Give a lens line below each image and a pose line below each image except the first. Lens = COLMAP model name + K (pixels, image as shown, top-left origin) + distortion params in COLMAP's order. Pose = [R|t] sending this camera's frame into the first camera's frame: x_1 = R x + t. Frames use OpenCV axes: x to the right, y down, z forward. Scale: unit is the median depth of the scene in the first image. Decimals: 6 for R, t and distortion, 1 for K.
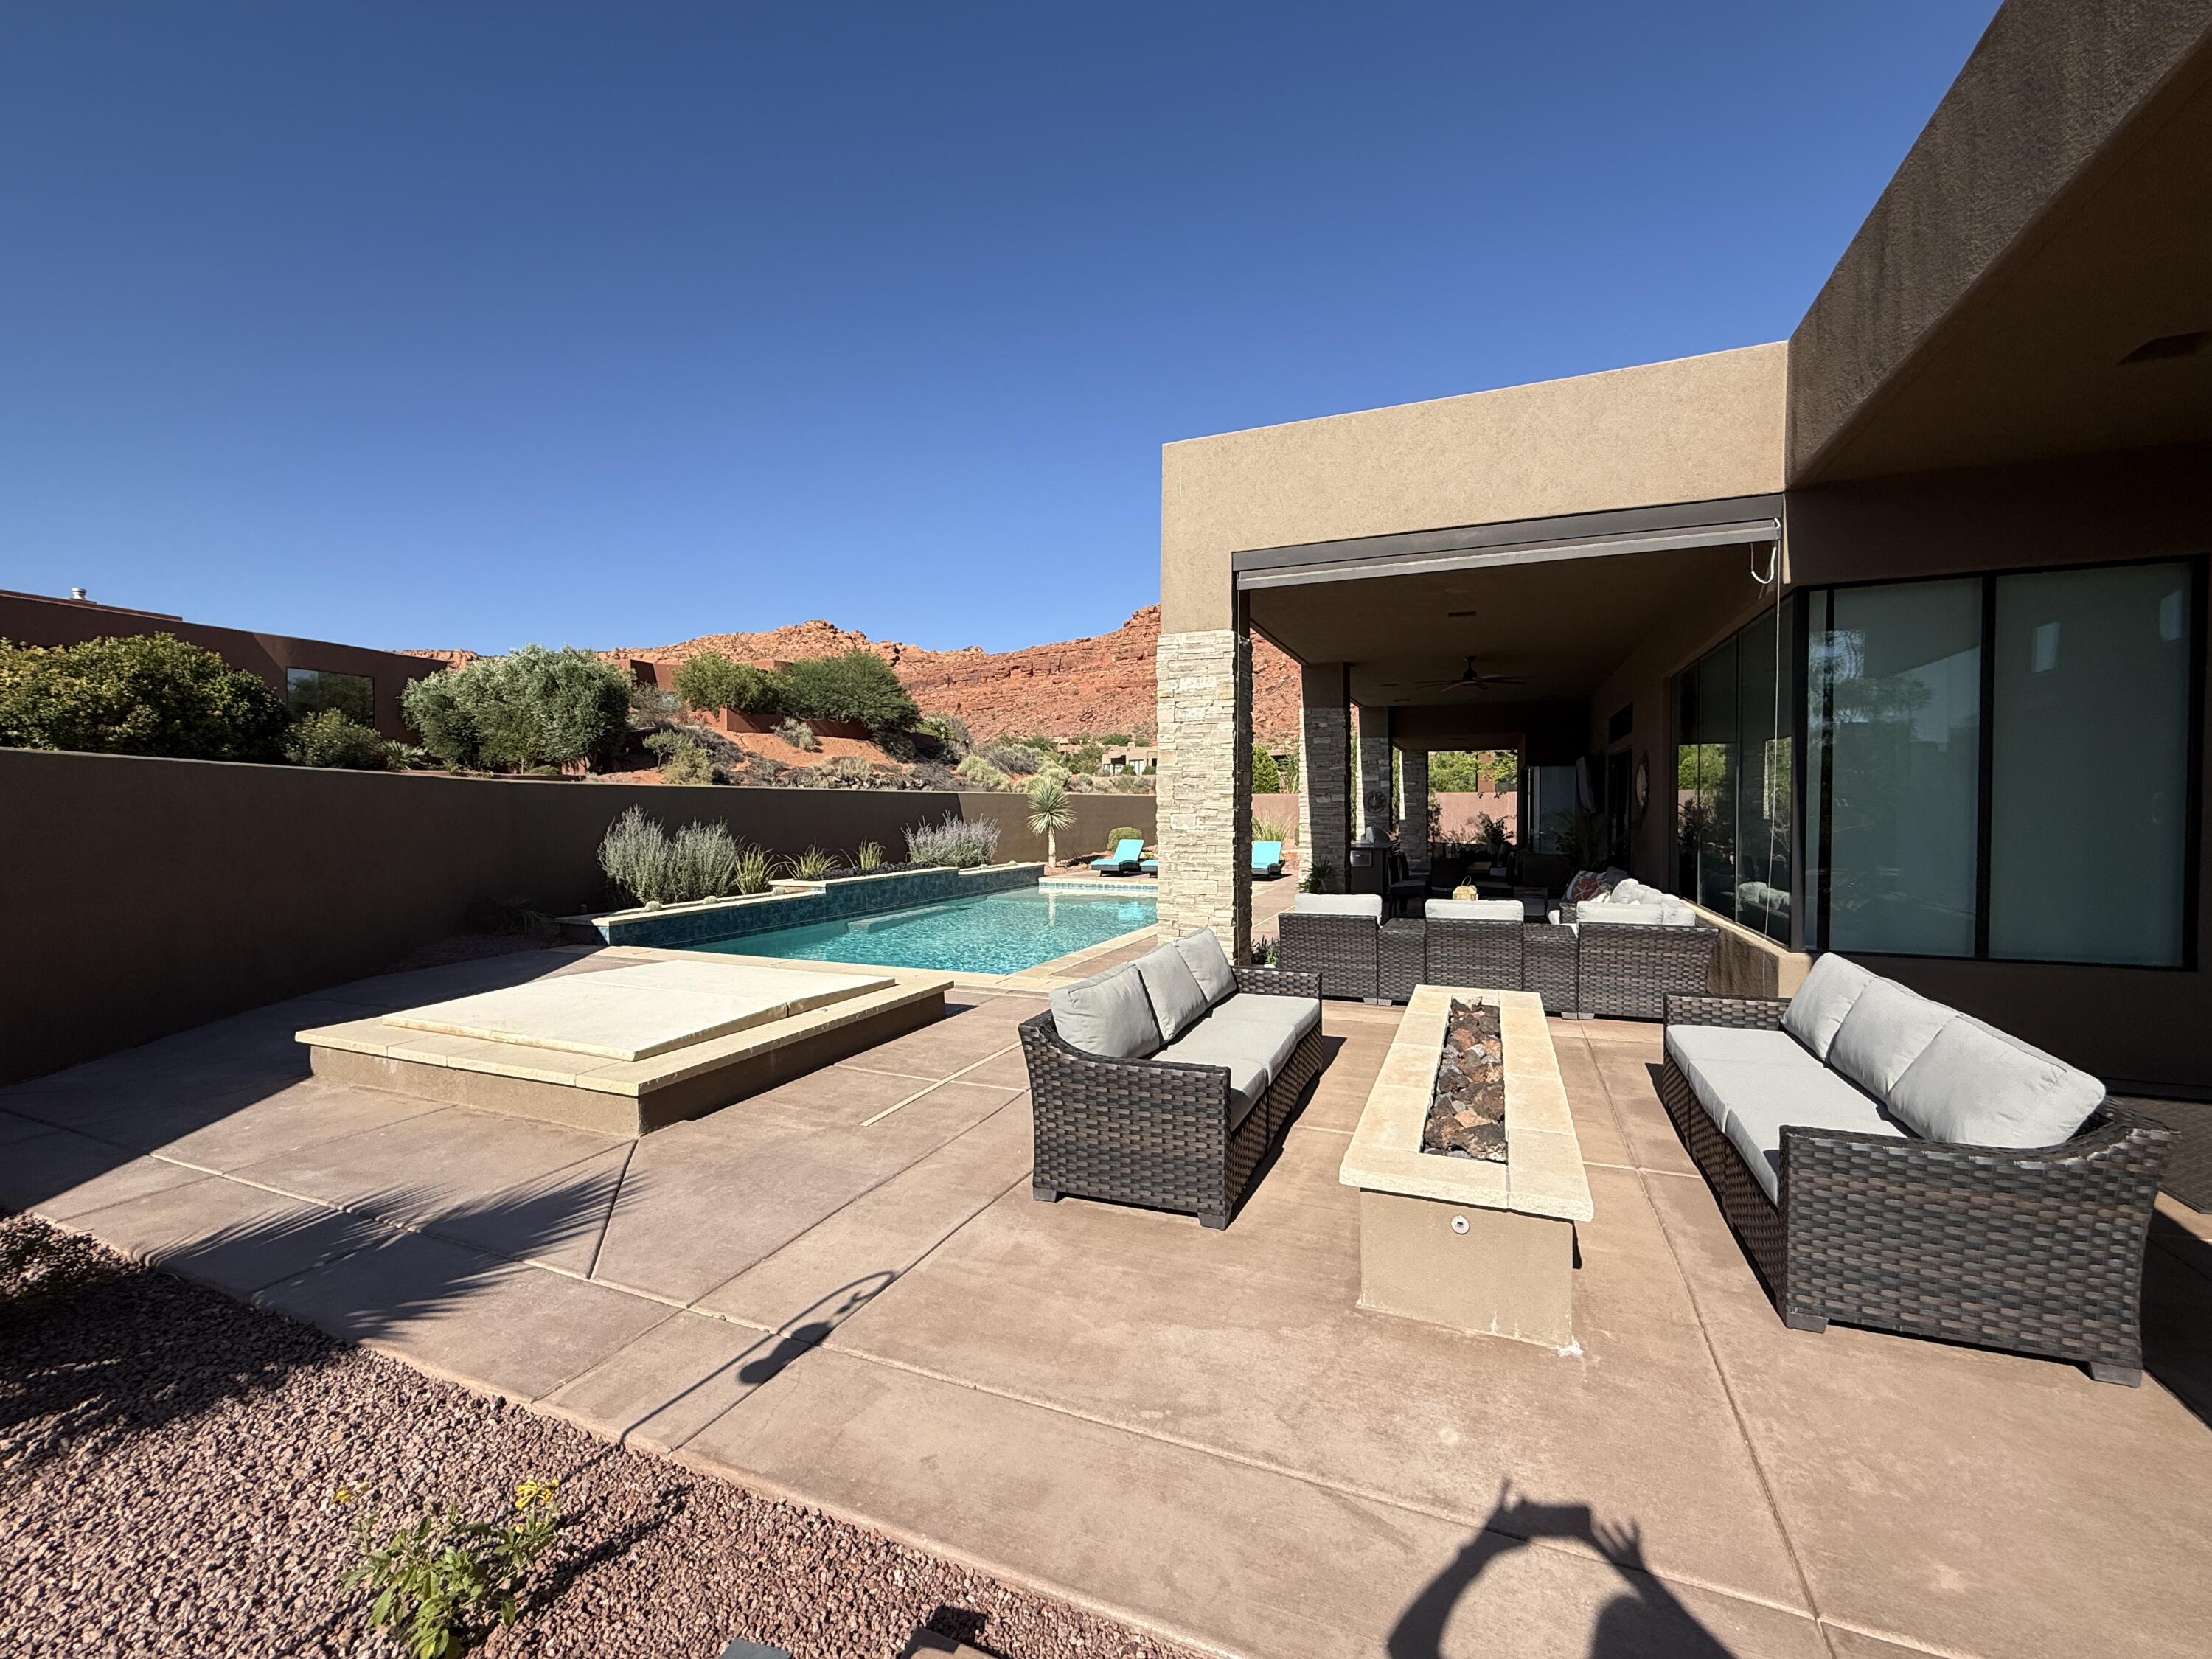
lens RADIAL K [[919.1, 0, 1108.7], [0, 919.1, 827.3], [0, 0, 1]] dist [0.000038, 0.000458]
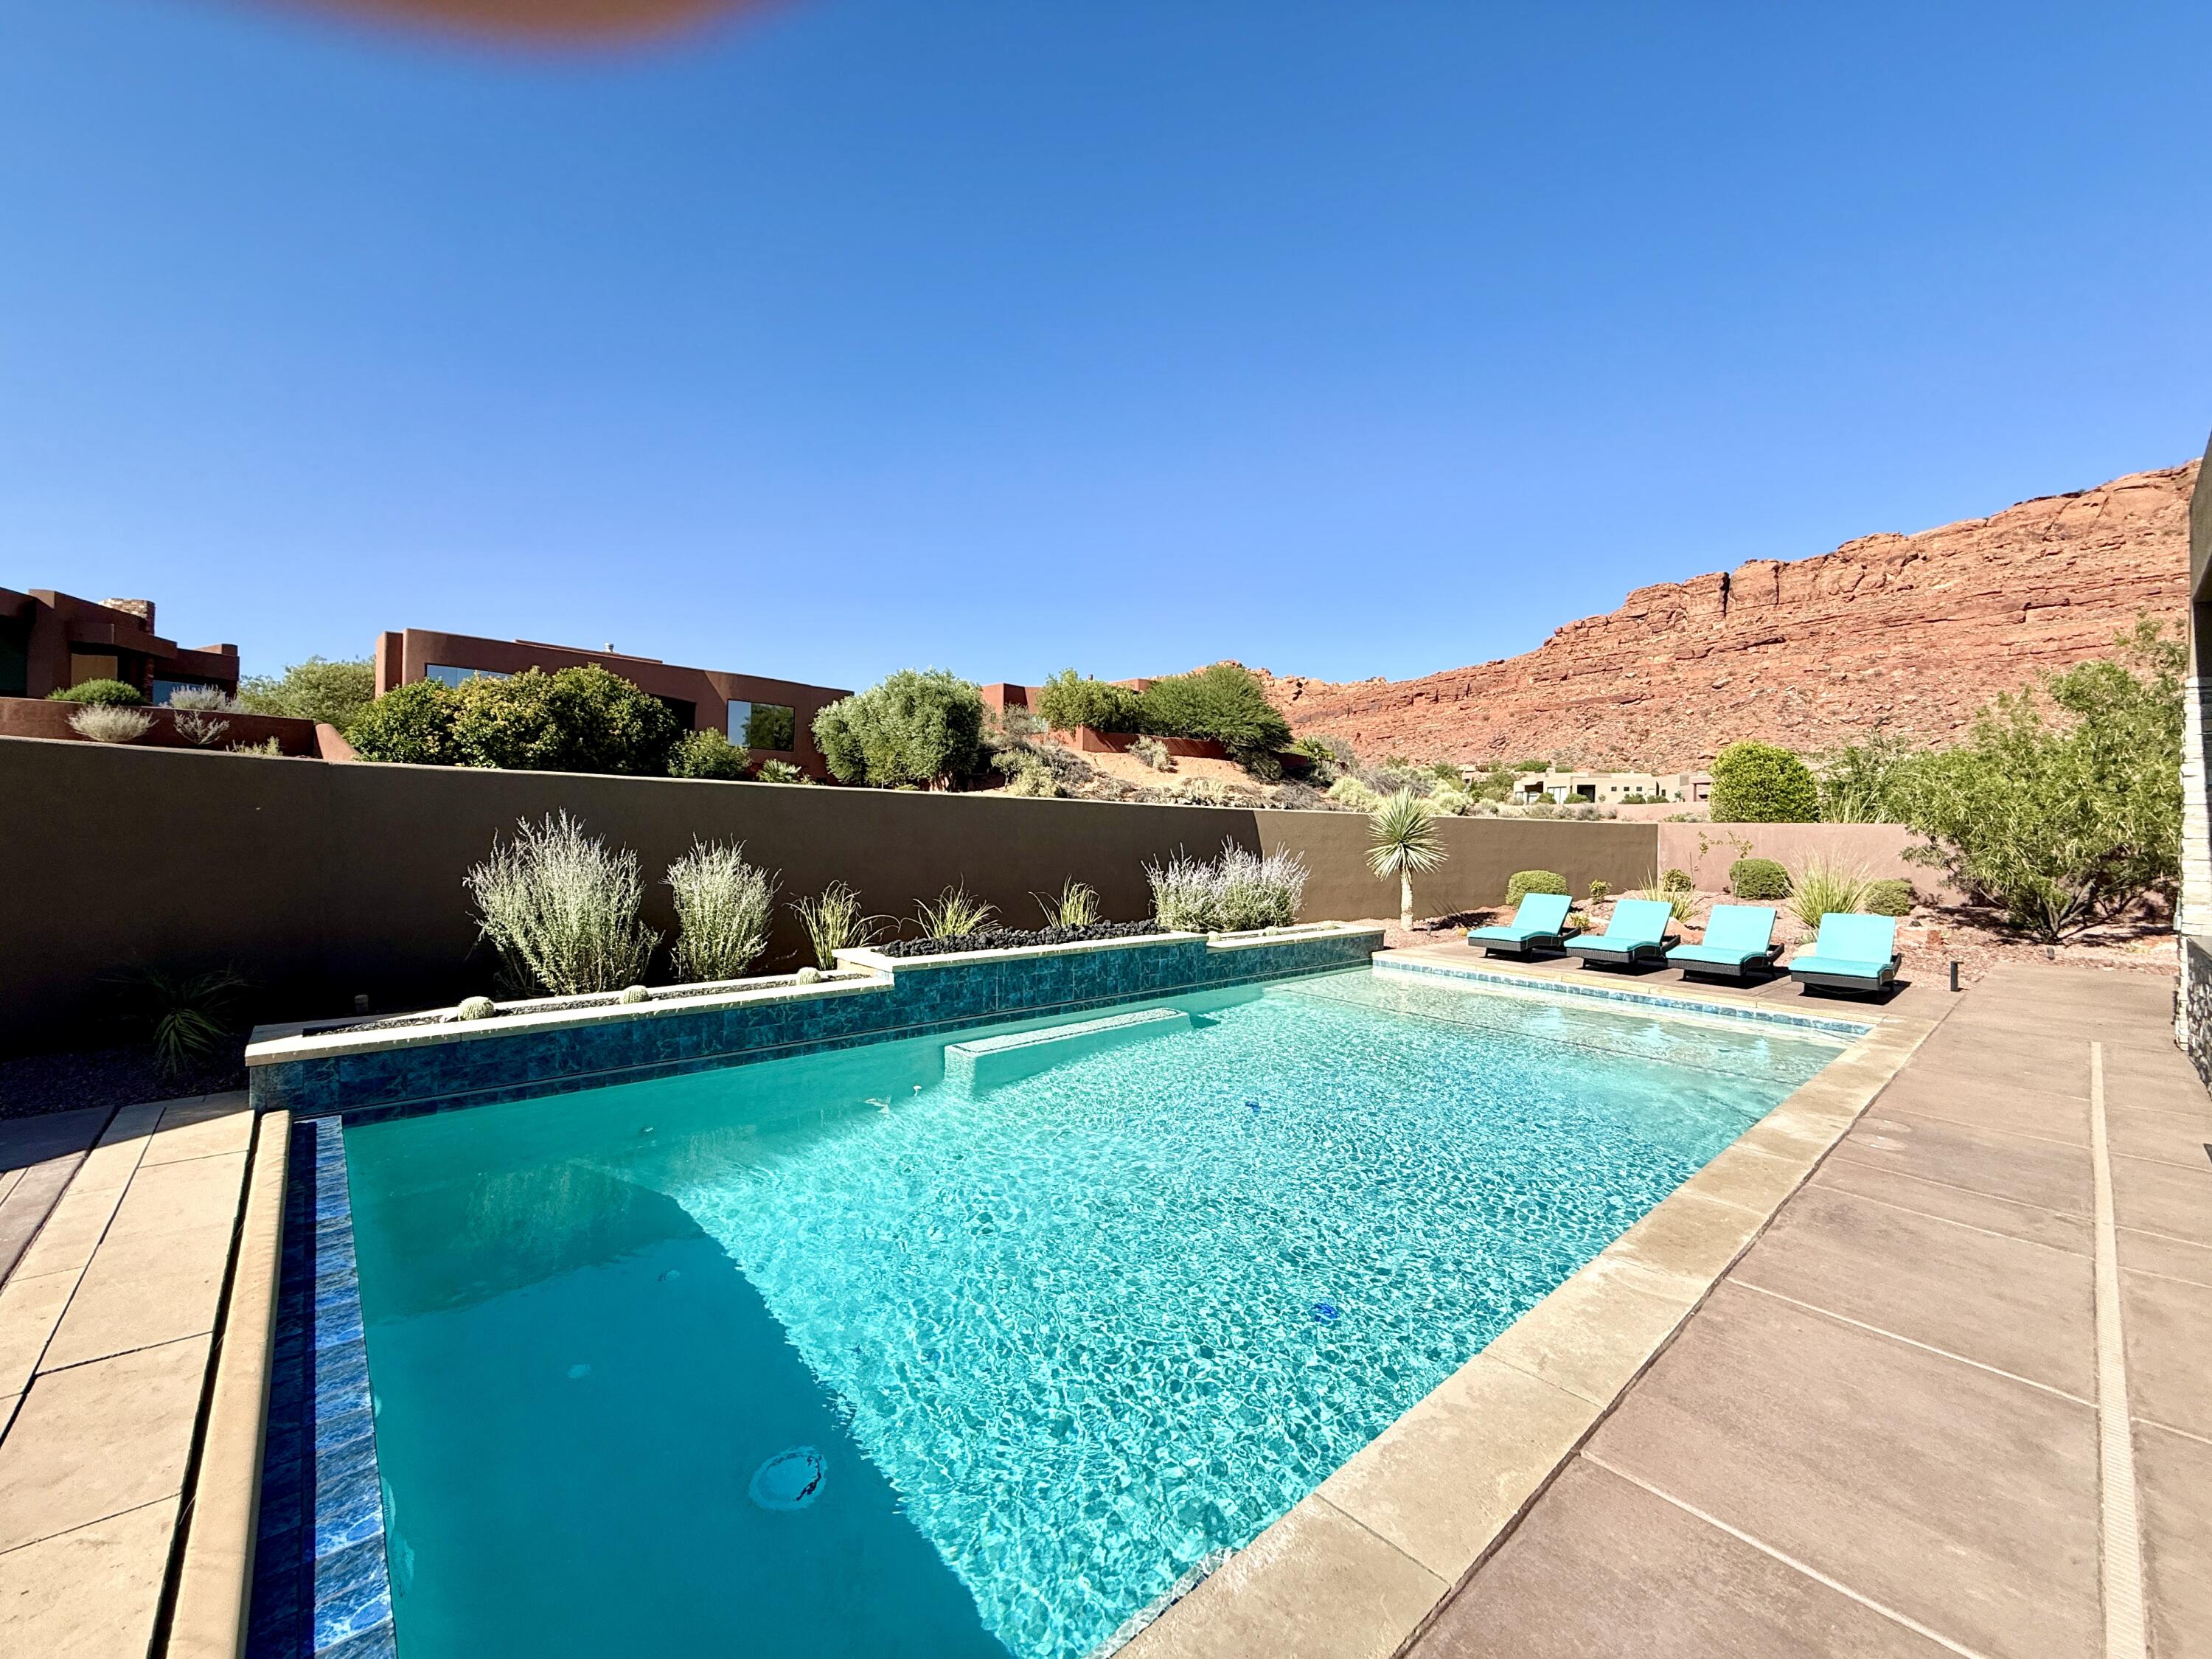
lens RADIAL K [[881.2, 0, 1101.6], [0, 881.2, 827.5], [0, 0, 1]] dist [0.000009, 0.000195]
pose [[0.902064, 0.019487, -0.431162, 0.013289], [-0.032826, 0.999184, -0.023519, -0.008680], [0.430352, 0.035369, 0.901968, 0.510802]]
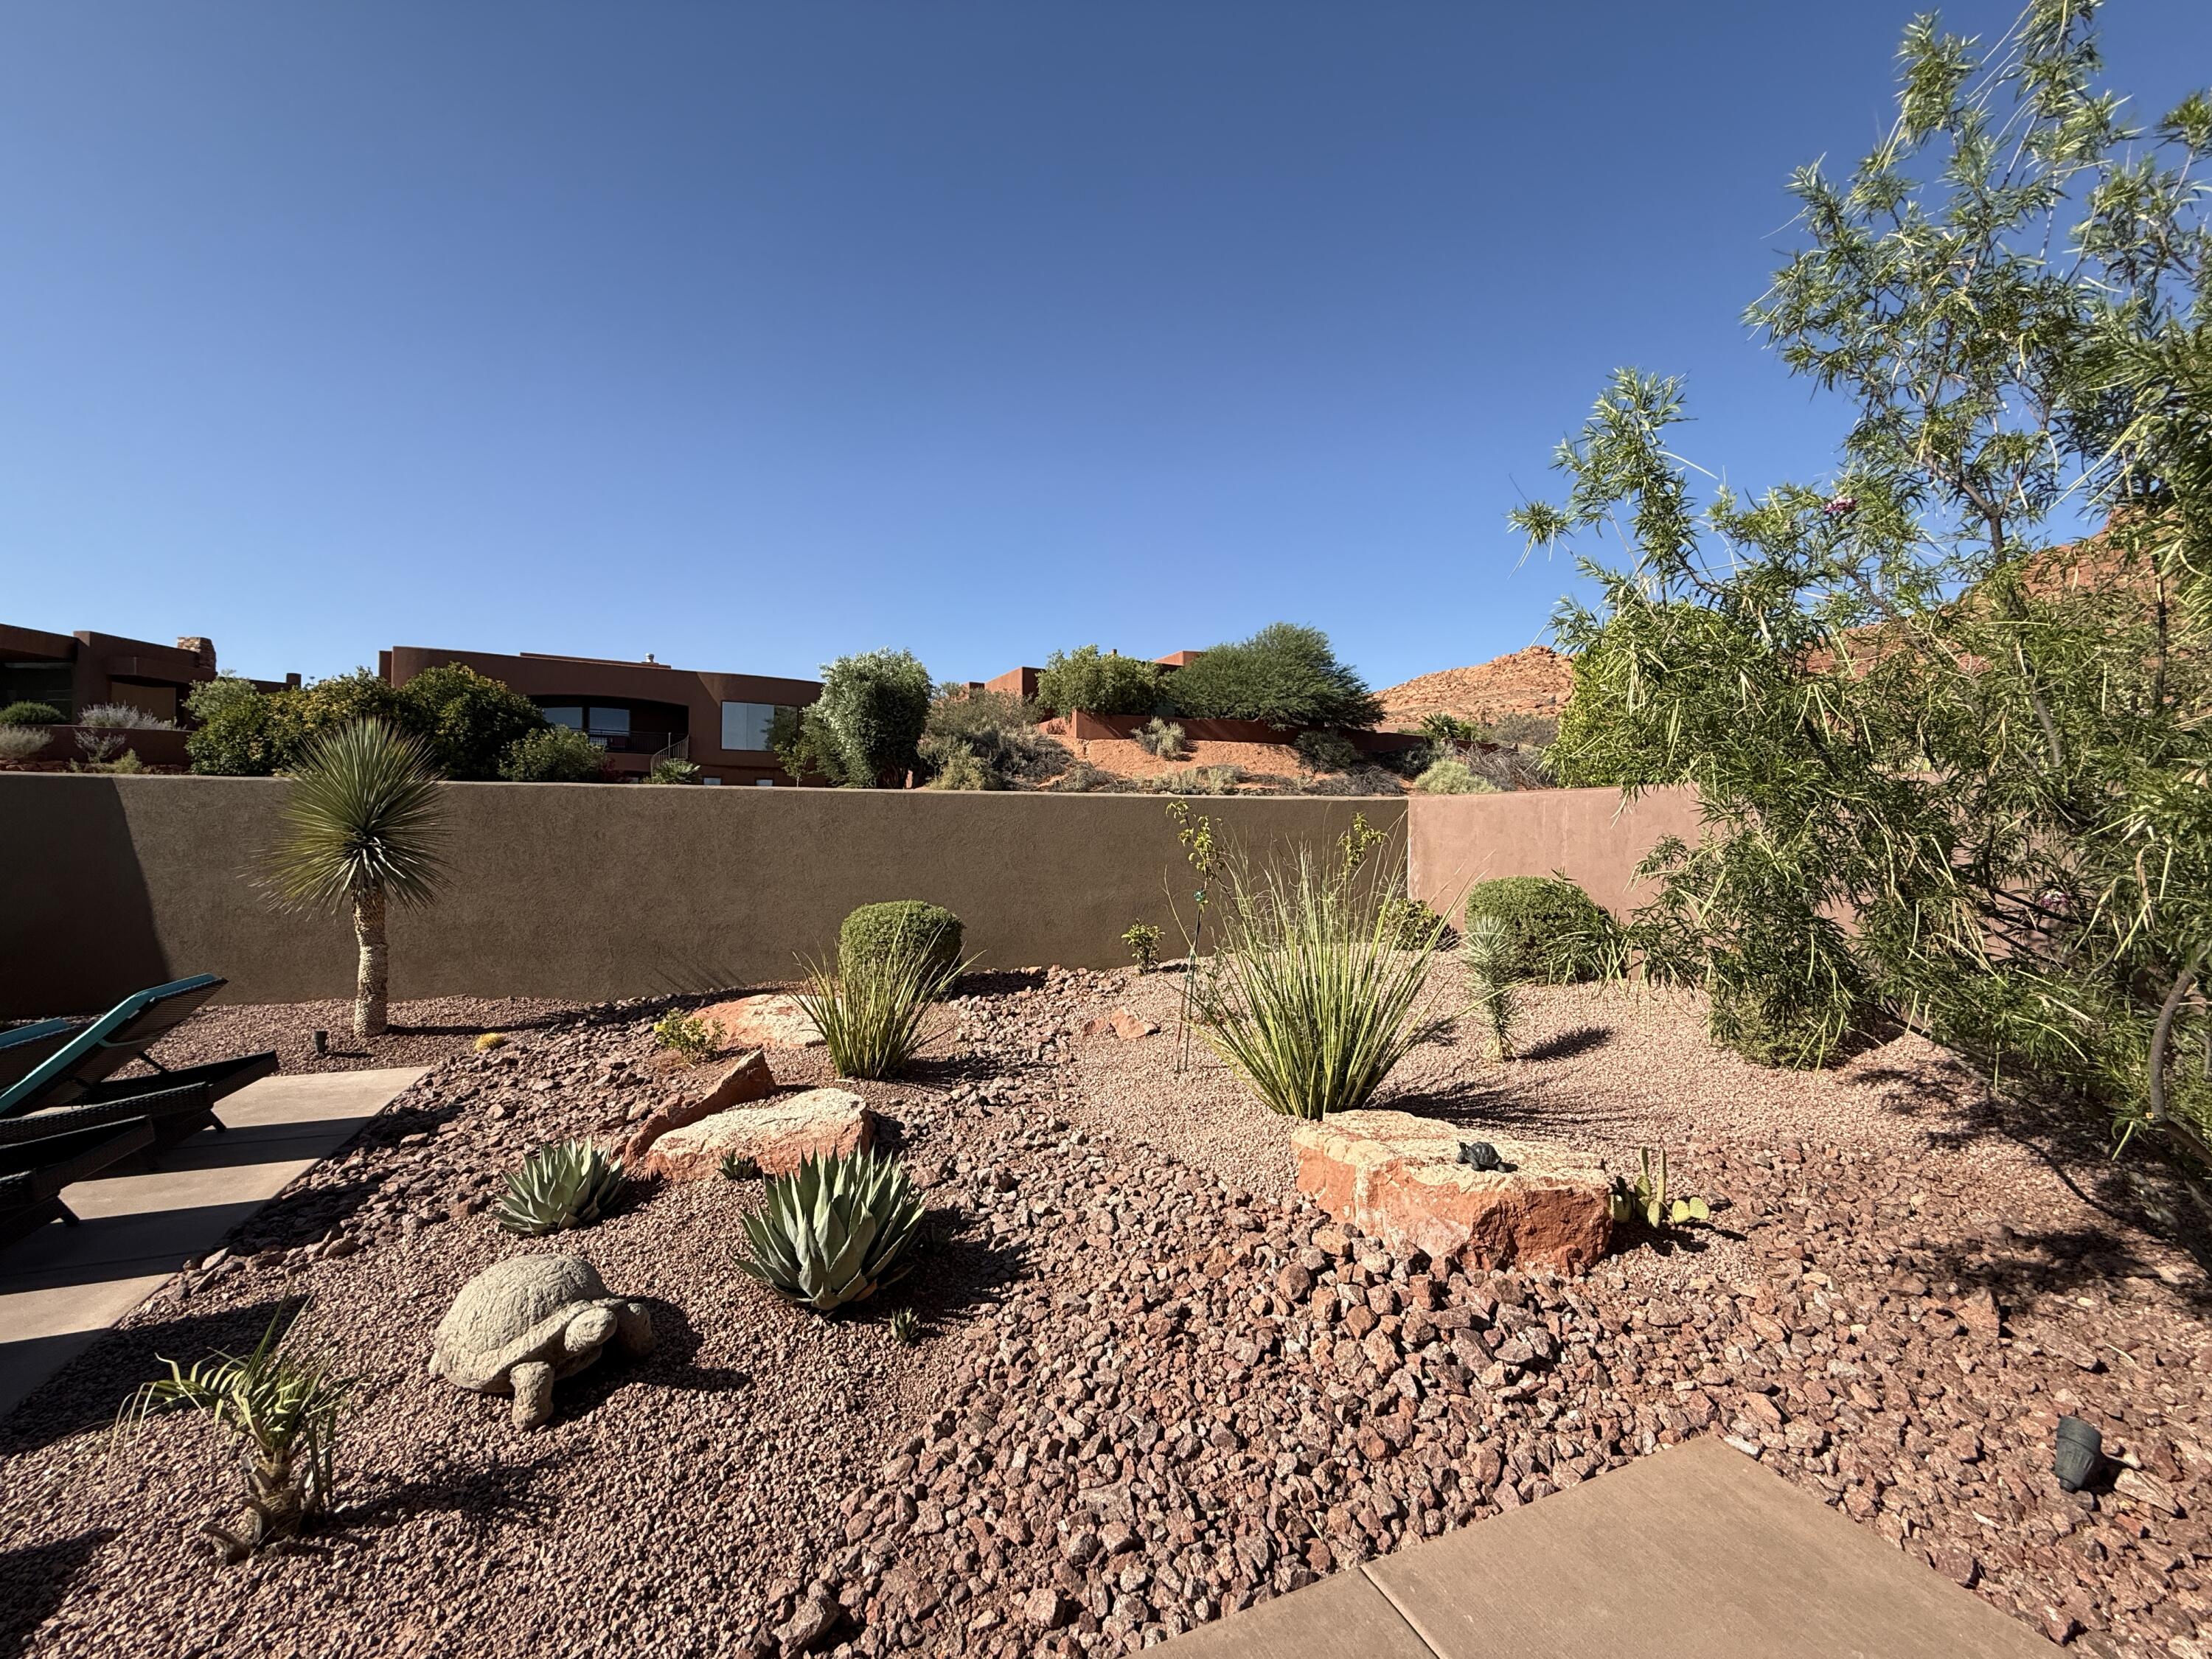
lens RADIAL K [[882.6, 0, 1102.1], [0, 882.6, 826.4], [0, 0, 1]] dist [-0.000411, 0.000383]
pose [[0.716794, 0.005145, -0.697266, 0.418892], [-0.029732, 0.999289, -0.023191, -0.029849], [0.696651, 0.037354, 0.716437, 1.352928]]
